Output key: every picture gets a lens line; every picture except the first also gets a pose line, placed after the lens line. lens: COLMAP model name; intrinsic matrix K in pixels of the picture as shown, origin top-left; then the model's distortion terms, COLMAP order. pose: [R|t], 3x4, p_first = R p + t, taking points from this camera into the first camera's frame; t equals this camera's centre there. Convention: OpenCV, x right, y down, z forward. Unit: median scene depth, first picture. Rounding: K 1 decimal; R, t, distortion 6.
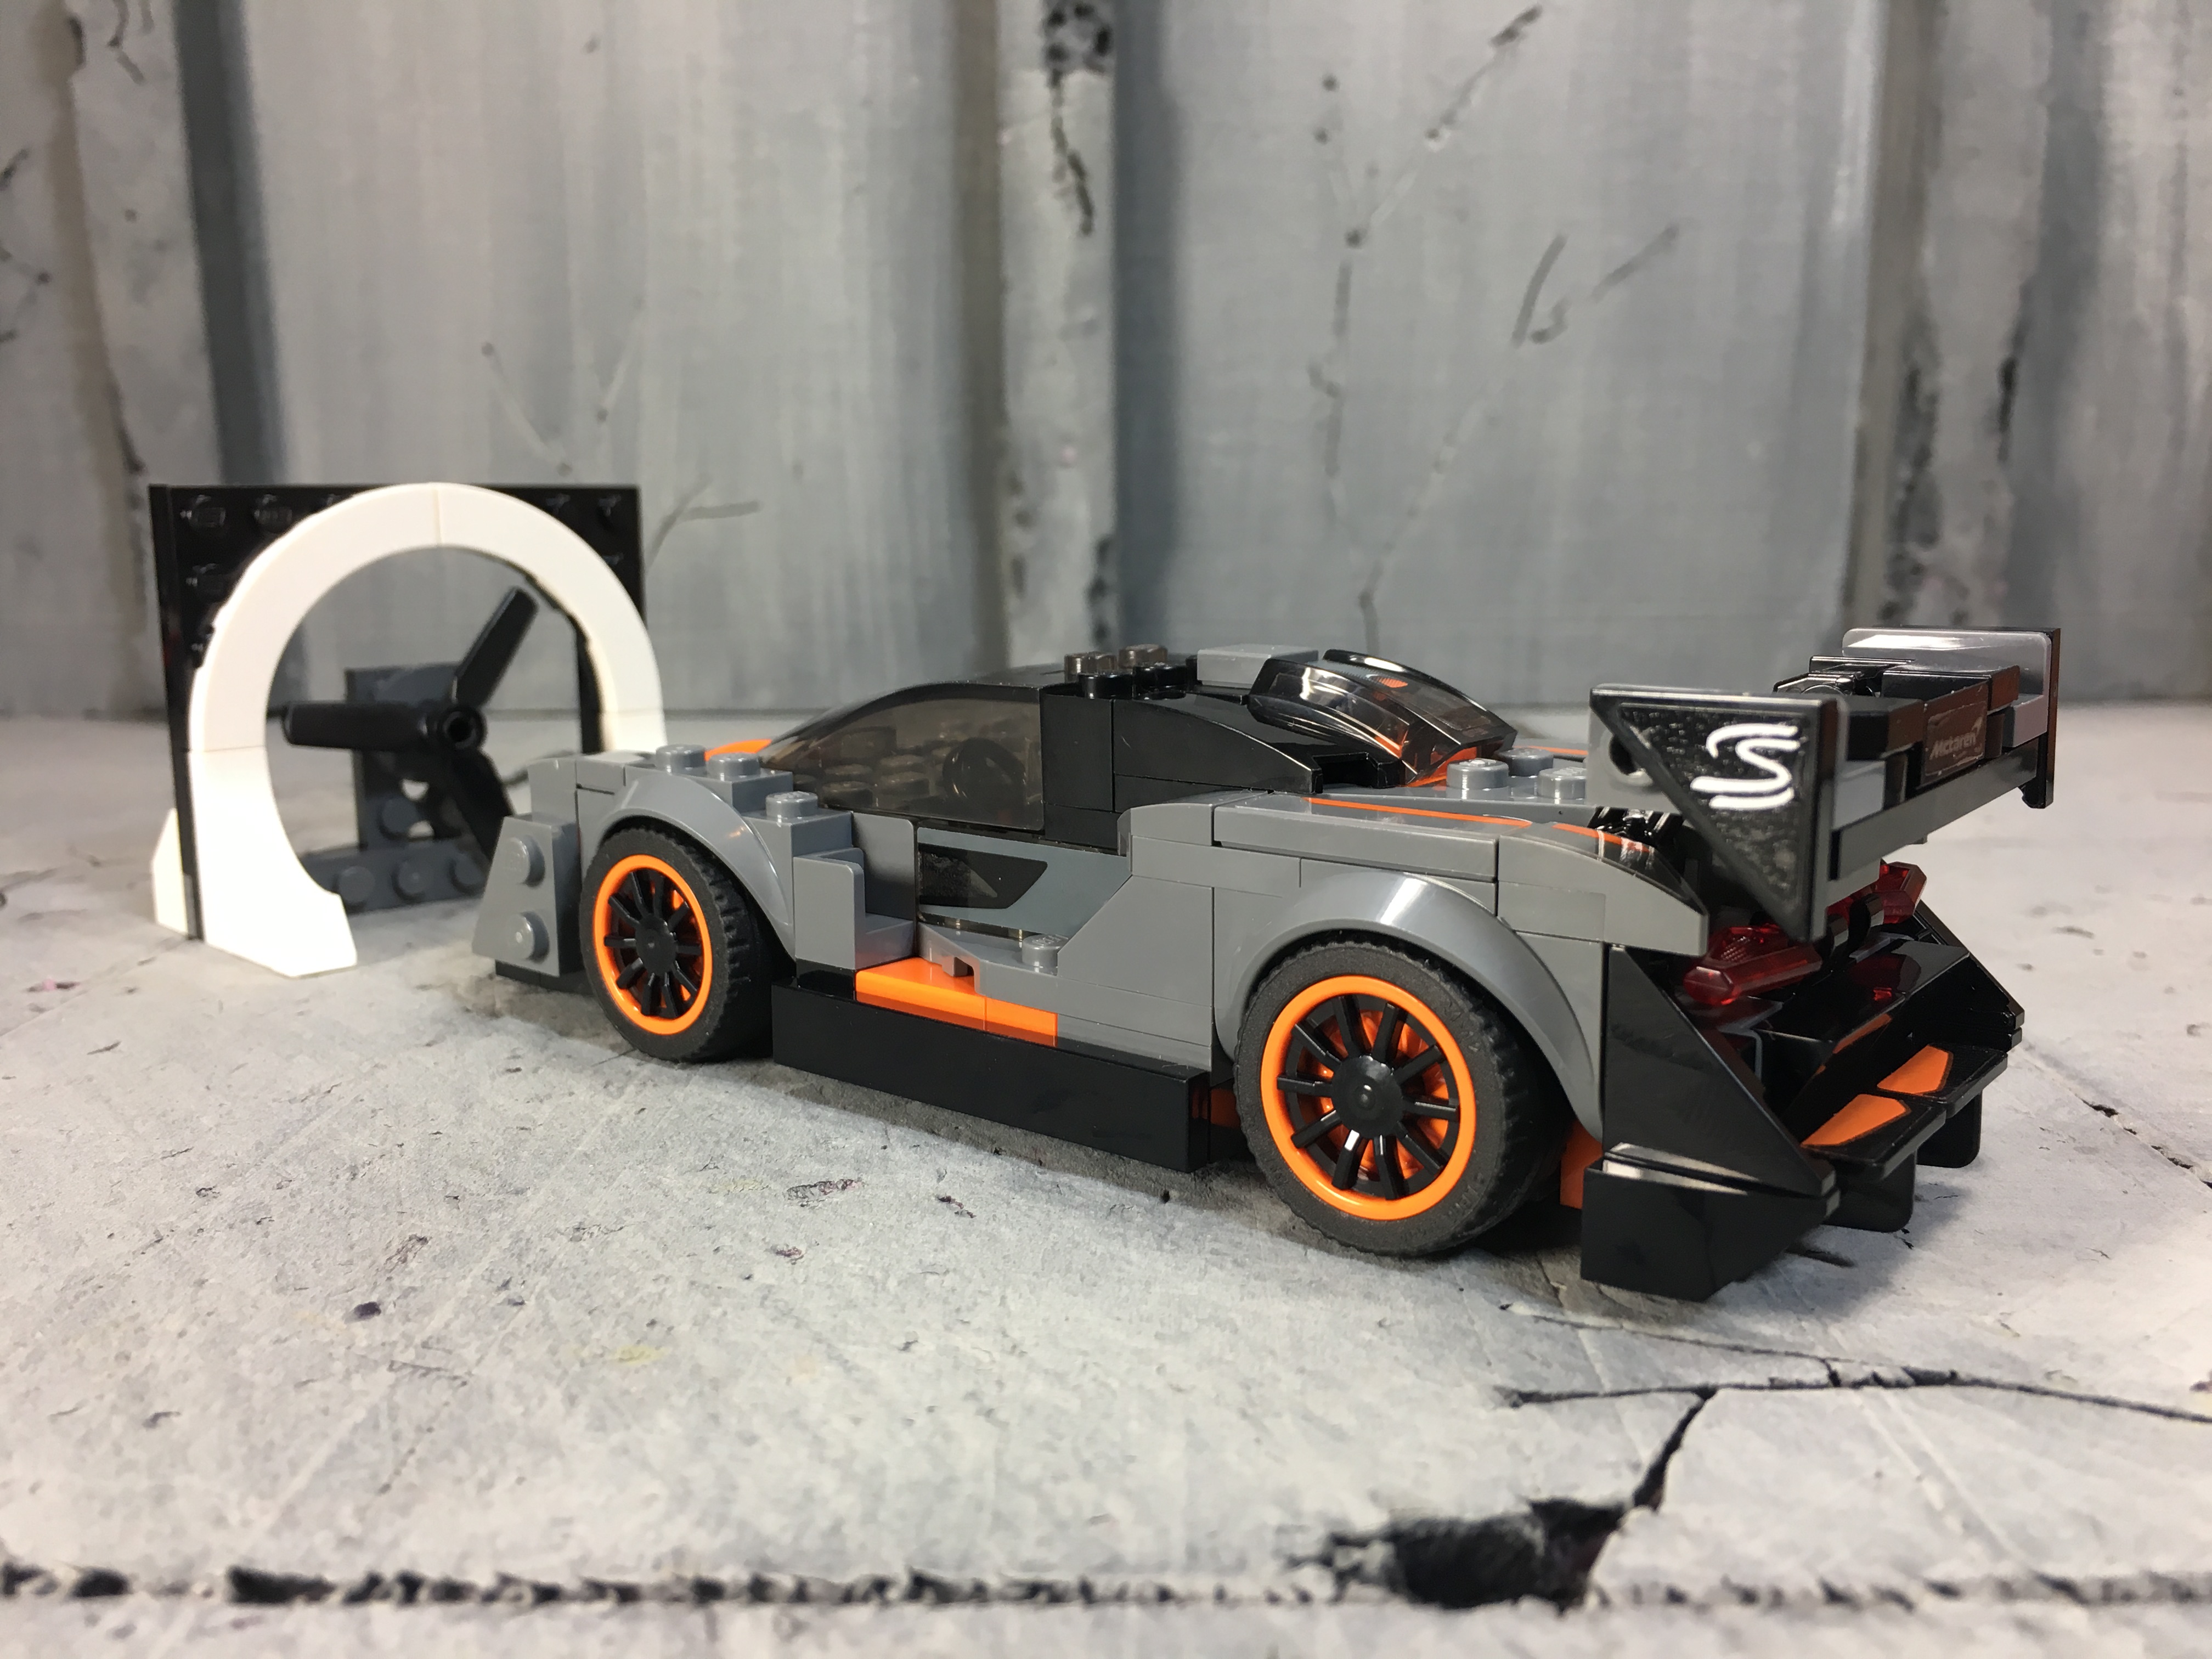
lens RADIAL K [[1877.0, 0, 1109.3], [0, 1877.0, 834.2], [0, 0, 1]] dist [0.082900, -0.148298]
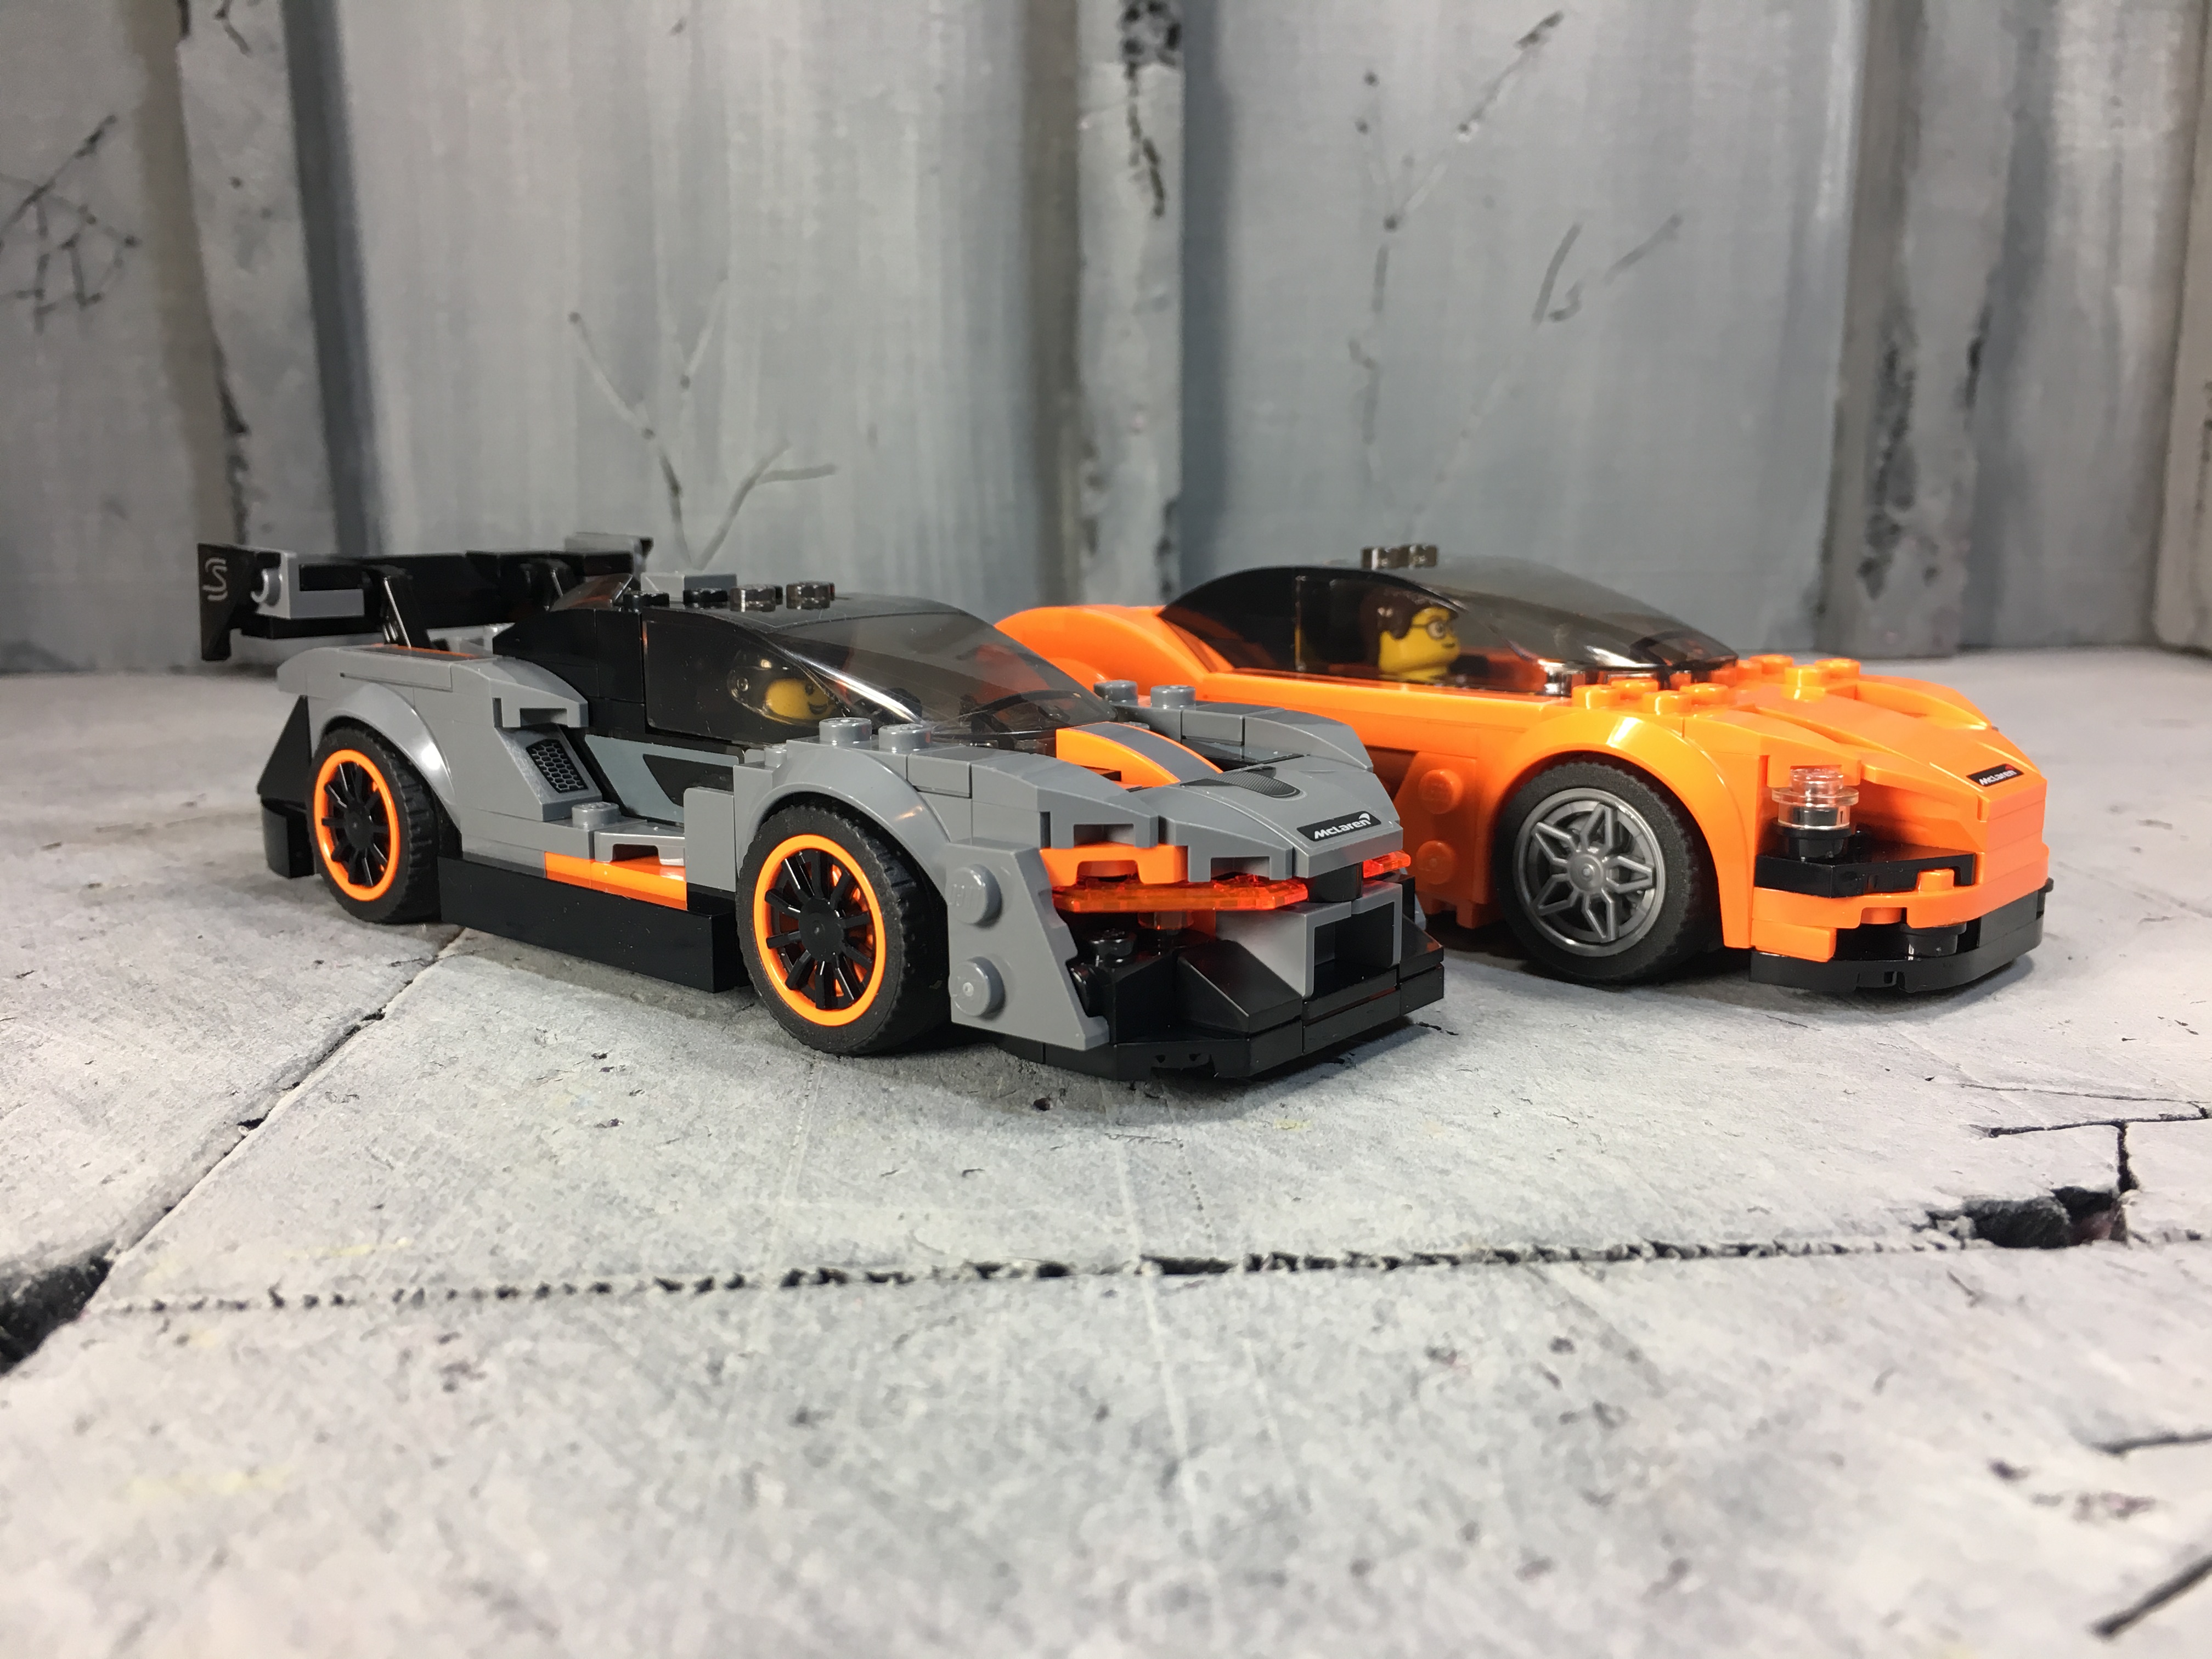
lens RADIAL K [[1870.7, 0, 1103.7], [0, 1870.7, 835.2], [0, 0, 1]] dist [0.079664, -0.139687]
pose [[0.996063, -0.013429, 0.087625, -0.387928], [0.011993, 0.999785, 0.016899, 0.045346], [-0.087833, -0.015781, 0.996010, -0.195752]]
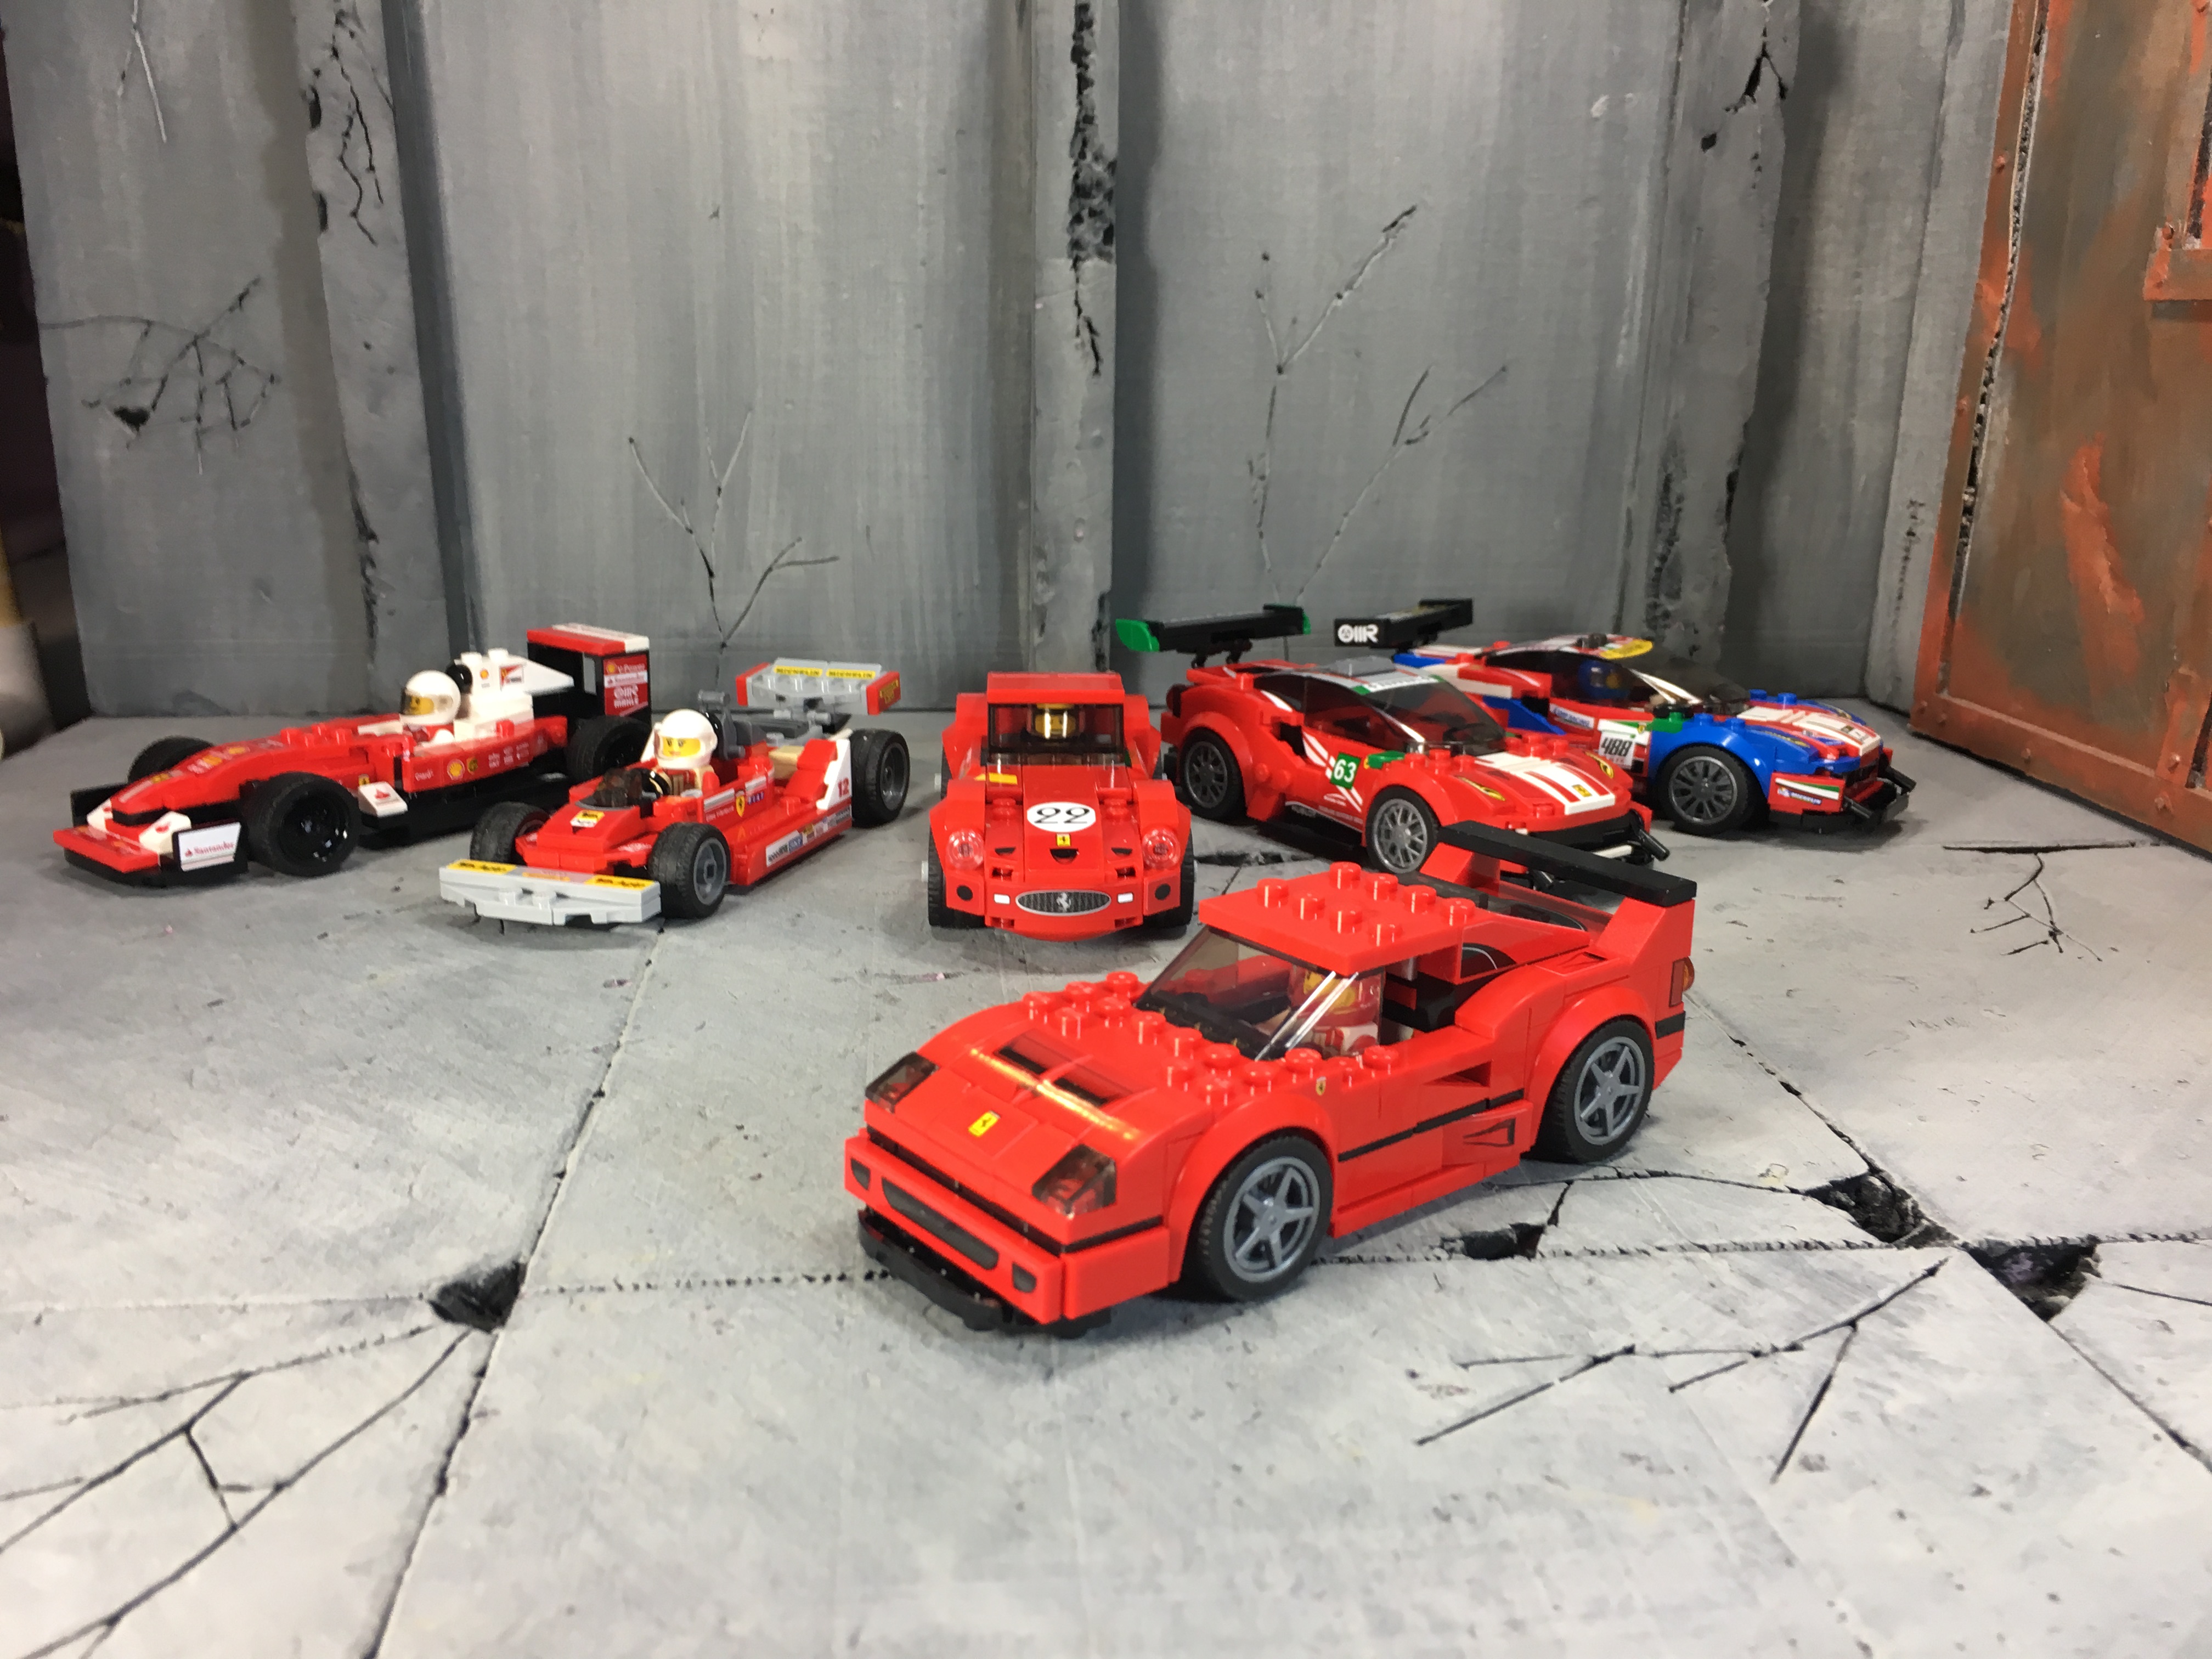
lens RADIAL K [[1855.8, 0, 1110.3], [0, 1855.8, 809.9], [0, 0, 1]] dist [0.067738, -0.001039]
pose [[0.993659, -0.010277, 0.111965, -0.426468], [0.001483, 0.996925, 0.078344, -0.296847], [-0.112426, -0.077681, 0.990619, -1.016971]]
